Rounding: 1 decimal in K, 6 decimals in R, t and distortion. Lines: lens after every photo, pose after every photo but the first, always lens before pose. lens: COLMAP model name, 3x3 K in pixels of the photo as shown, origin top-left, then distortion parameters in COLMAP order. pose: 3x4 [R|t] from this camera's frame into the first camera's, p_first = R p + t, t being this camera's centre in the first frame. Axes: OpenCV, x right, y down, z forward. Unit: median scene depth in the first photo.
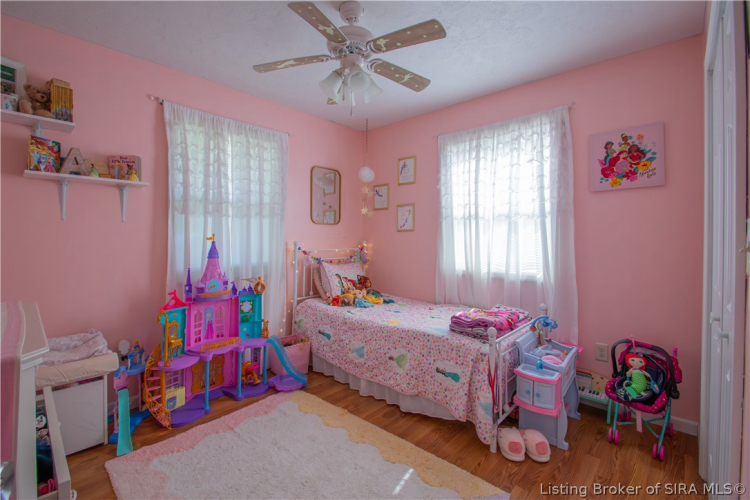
lens RADIAL K [[333.6, 0, 365.0], [0, 333.6, 248.8], [0, 0, 1]] dist [0.010251, -0.016525]
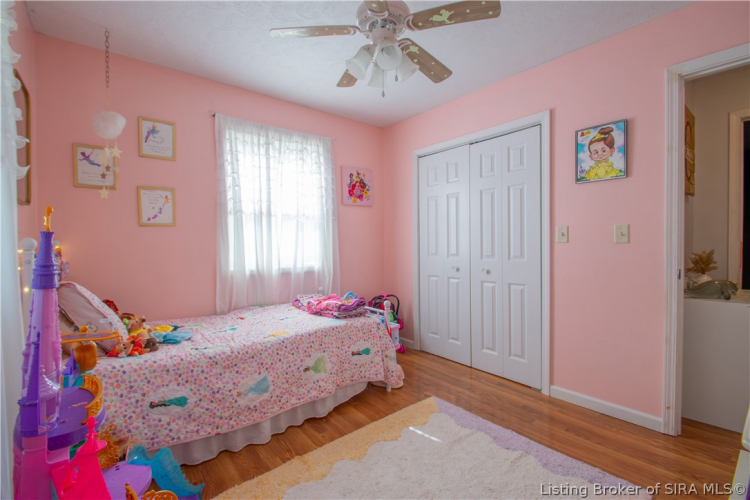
lens RADIAL K [[333.6, 0, 365.0], [0, 333.6, 248.8], [0, 0, 1]] dist [0.010251, -0.016525]
pose [[0.135564, -0.029373, 0.990333, -0.707938], [0.036899, 0.999017, 0.024580, -0.007420], [-0.990081, 0.033210, 0.136515, 0.657962]]
